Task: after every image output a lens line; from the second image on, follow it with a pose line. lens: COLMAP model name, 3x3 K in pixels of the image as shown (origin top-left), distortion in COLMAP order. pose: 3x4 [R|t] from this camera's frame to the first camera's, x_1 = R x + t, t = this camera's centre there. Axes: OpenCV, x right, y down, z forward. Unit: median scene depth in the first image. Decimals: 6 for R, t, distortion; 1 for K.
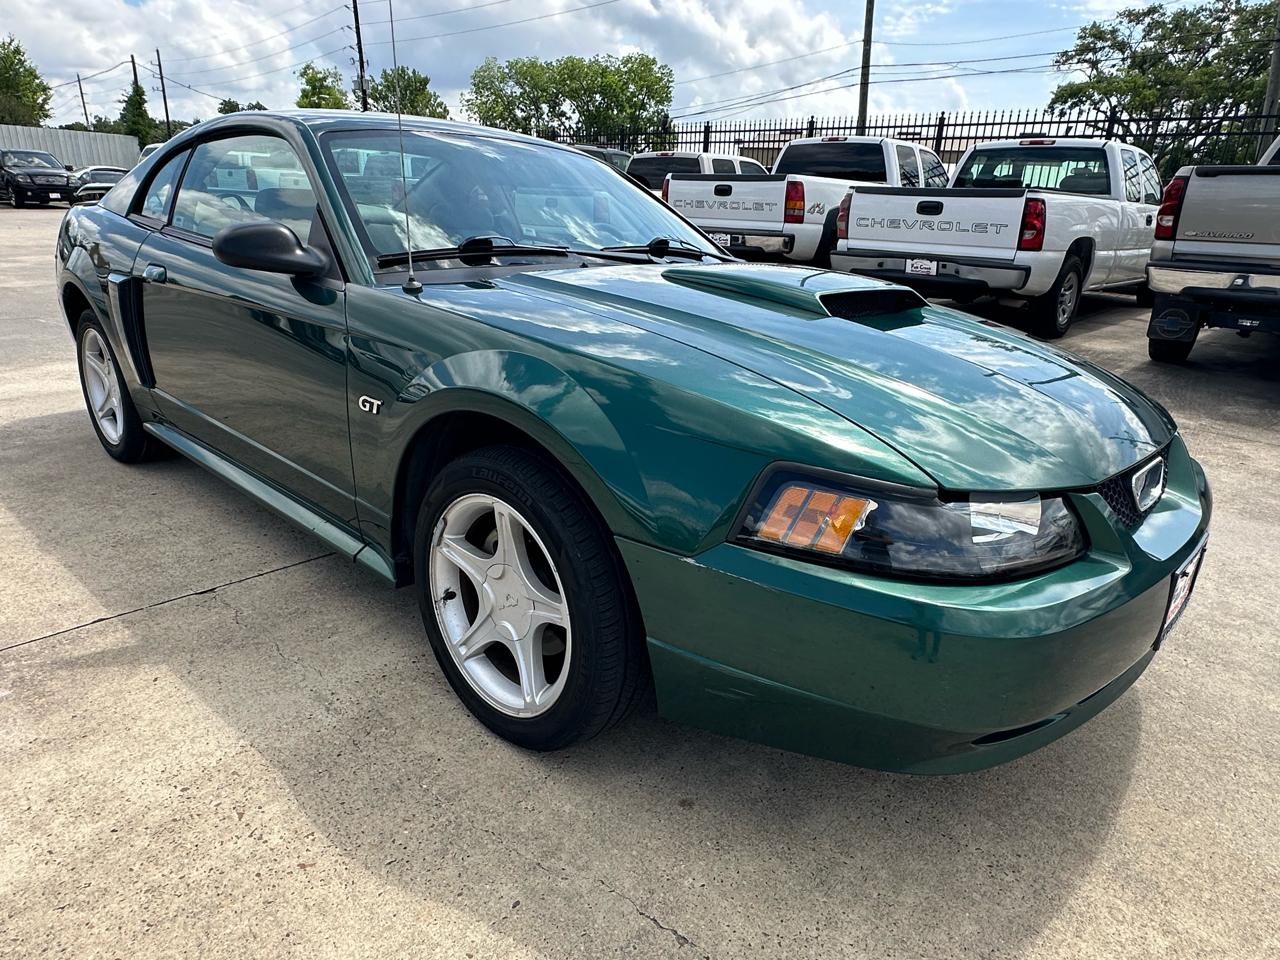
lens RADIAL K [[890.3, 0, 637.2], [0, 890.3, 486.6], [0, 0, 1]] dist [-0.001835, 0.003108]
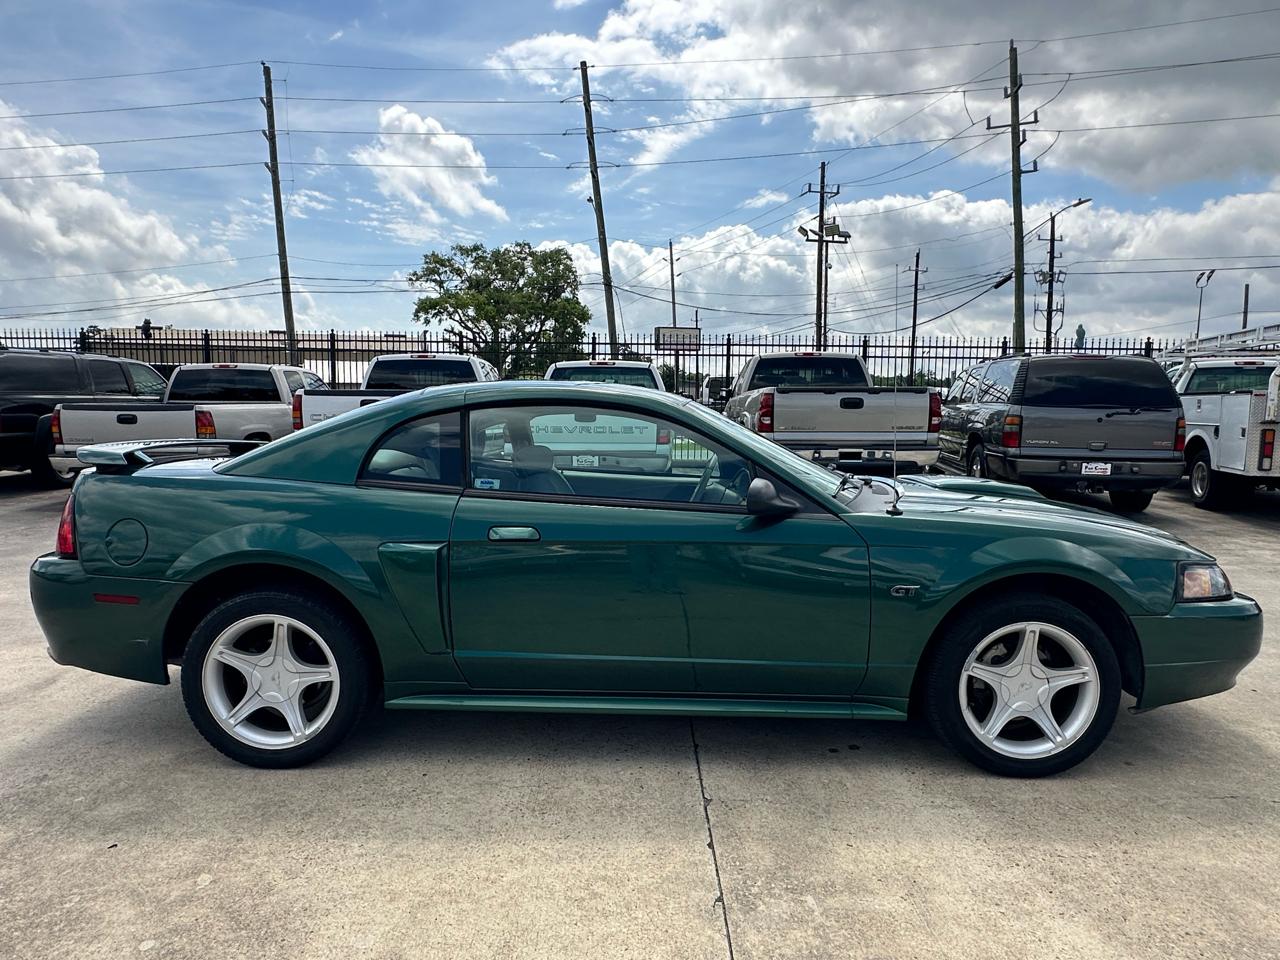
lens RADIAL K [[890.3, 0, 637.2], [0, 890.3, 486.6], [0, 0, 1]] dist [-0.001835, 0.003108]
pose [[0.699627, -0.103367, 0.706991, -0.198216], [0.236871, 0.967078, -0.093011, -0.028107], [-0.674102, 0.232539, 0.701079, 0.025912]]
